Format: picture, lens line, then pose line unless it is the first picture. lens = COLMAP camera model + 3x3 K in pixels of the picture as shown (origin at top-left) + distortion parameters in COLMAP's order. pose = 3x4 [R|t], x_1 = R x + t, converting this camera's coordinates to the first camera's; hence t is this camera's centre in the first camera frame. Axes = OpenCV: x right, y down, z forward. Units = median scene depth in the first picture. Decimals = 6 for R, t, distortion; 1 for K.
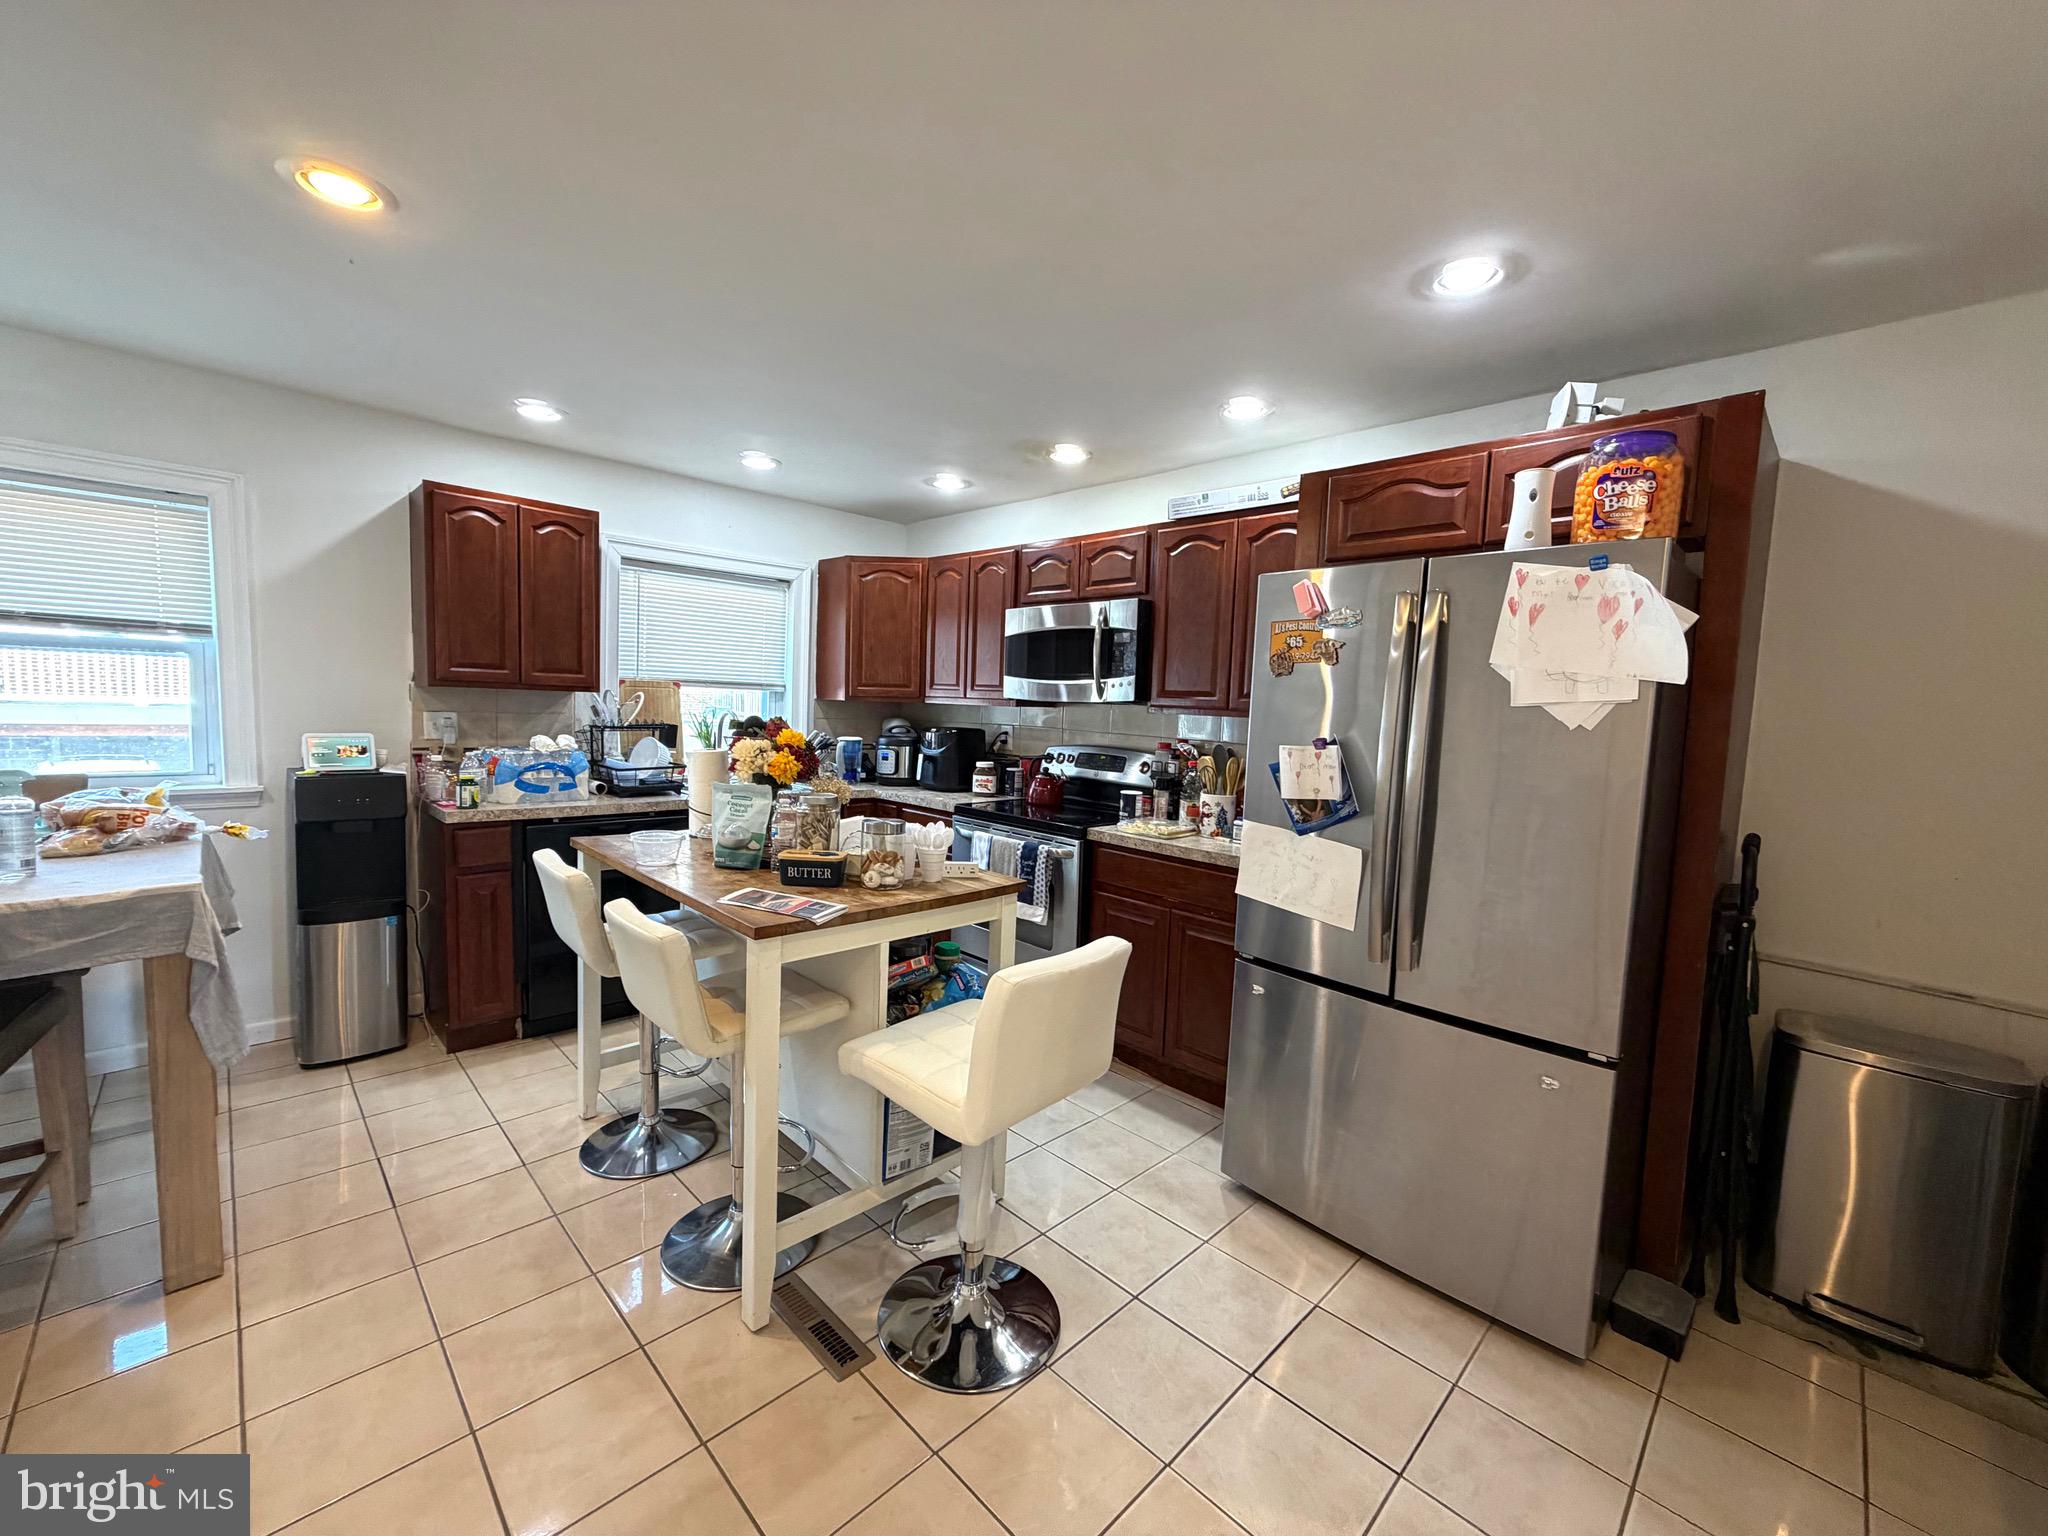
lens RADIAL K [[815.7, 0, 1017.6], [0, 815.7, 765.0], [0, 0, 1]] dist [0.001385, 0.000055]
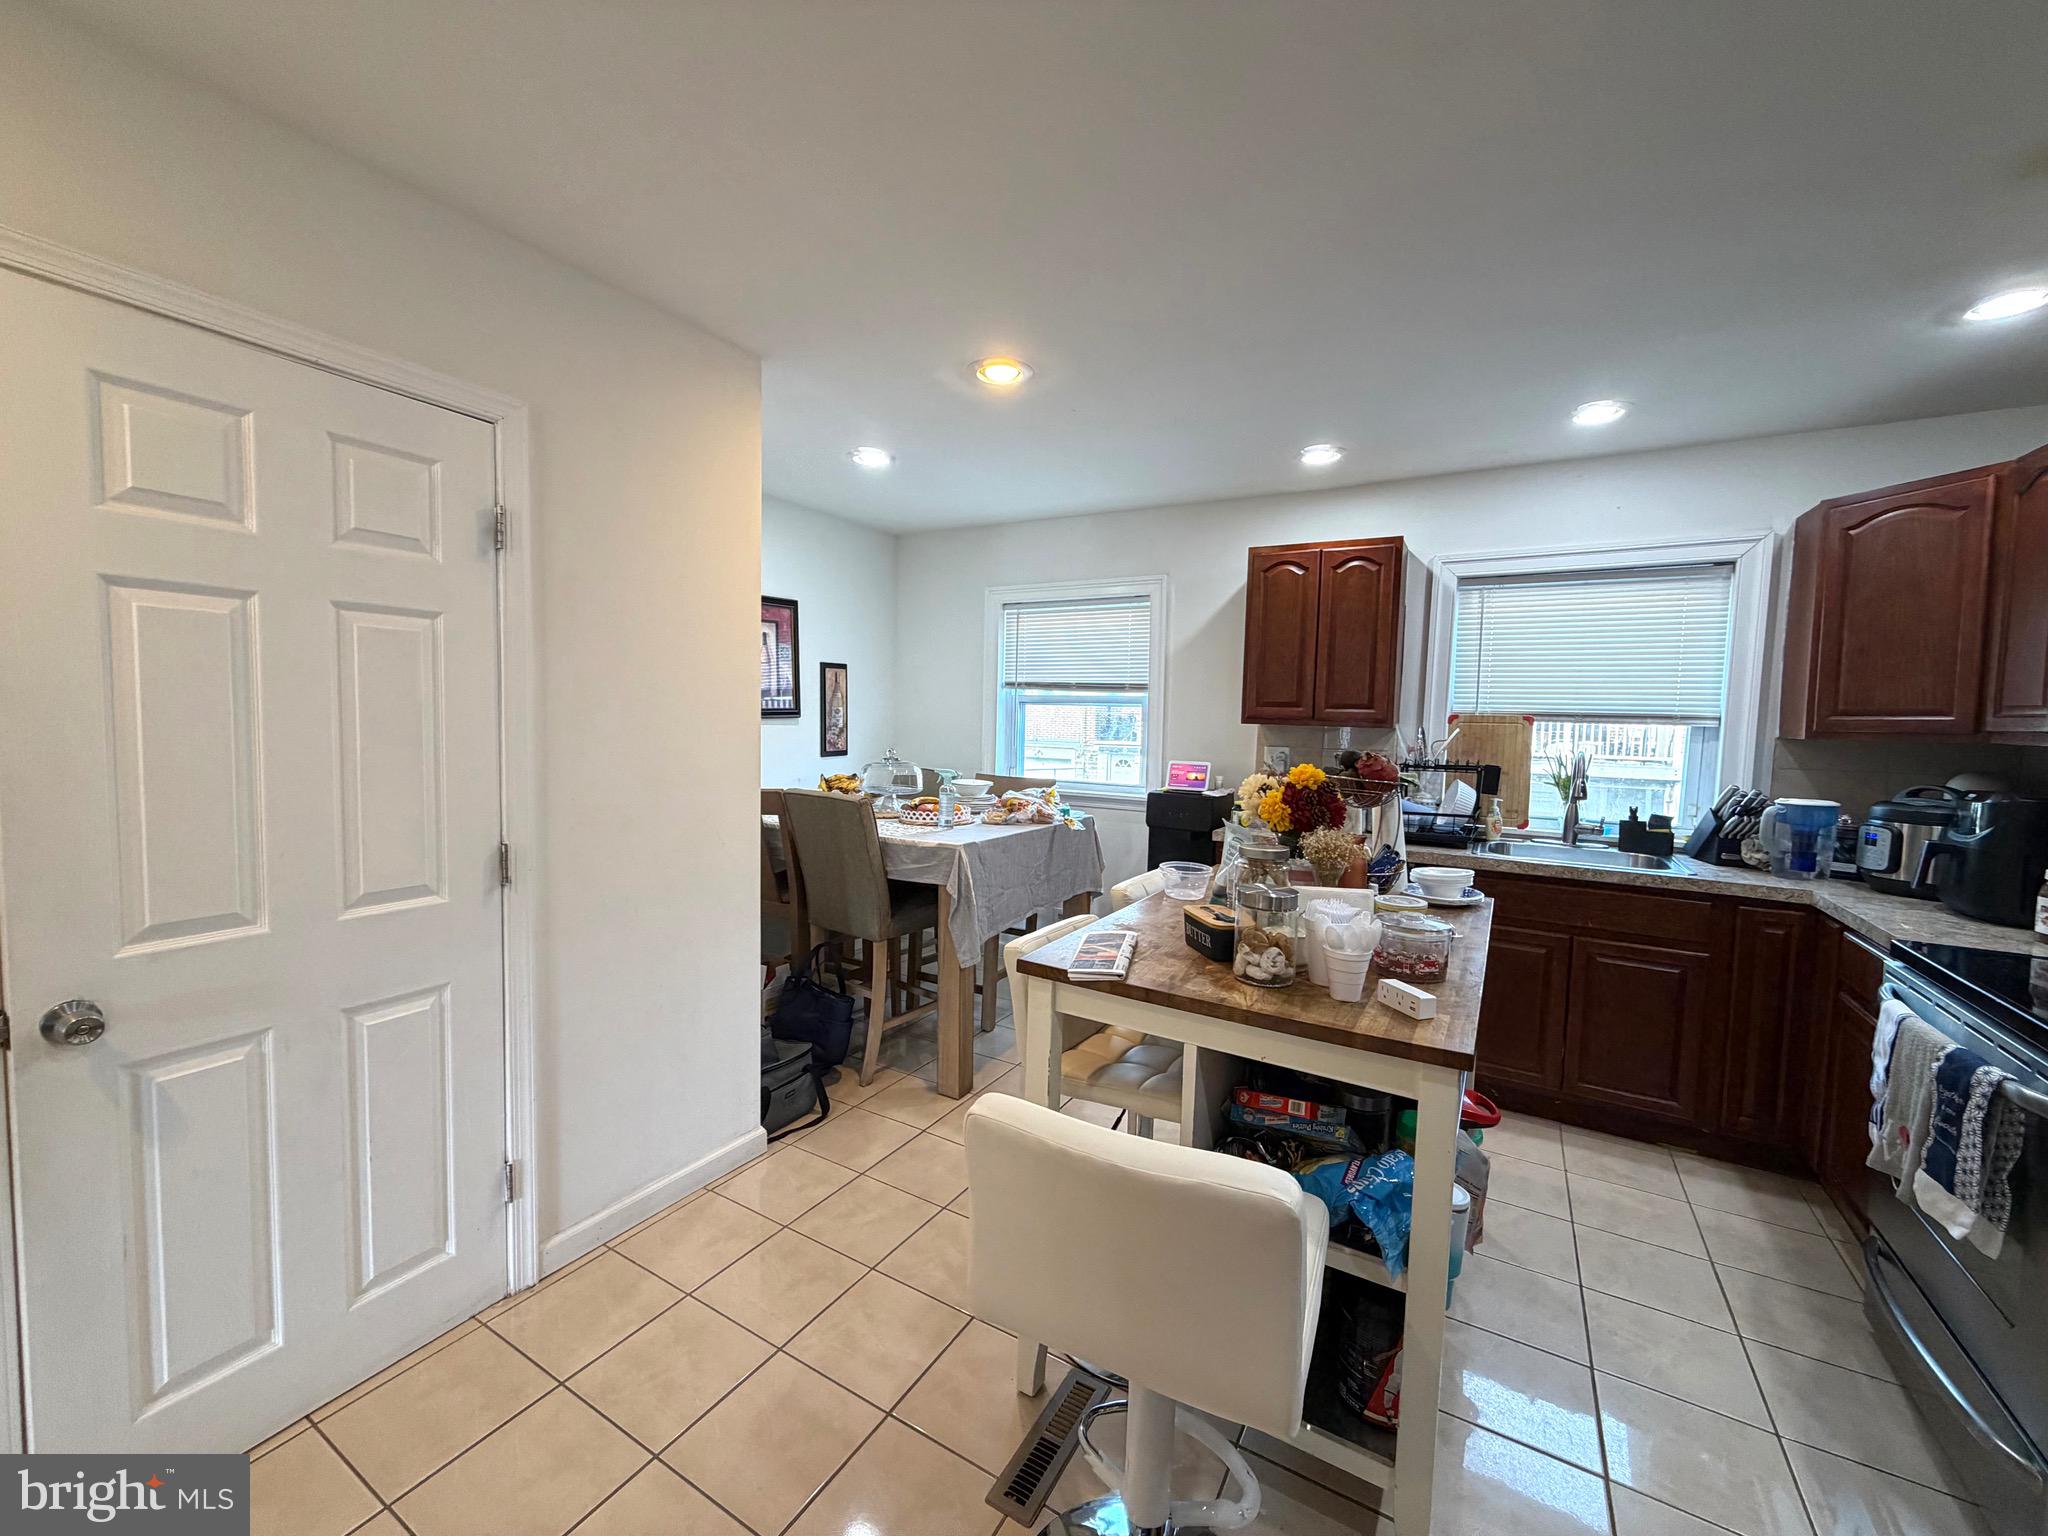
lens RADIAL K [[815.7, 0, 1019.3], [0, 815.7, 766.8], [0, 0, 1]] dist [0.001385, 0.000055]
pose [[0.256942, 0.033517, -0.965845, 0.274425], [-0.087978, 0.996060, 0.011161, -0.017056], [0.962414, 0.082105, 0.258878, 0.336947]]
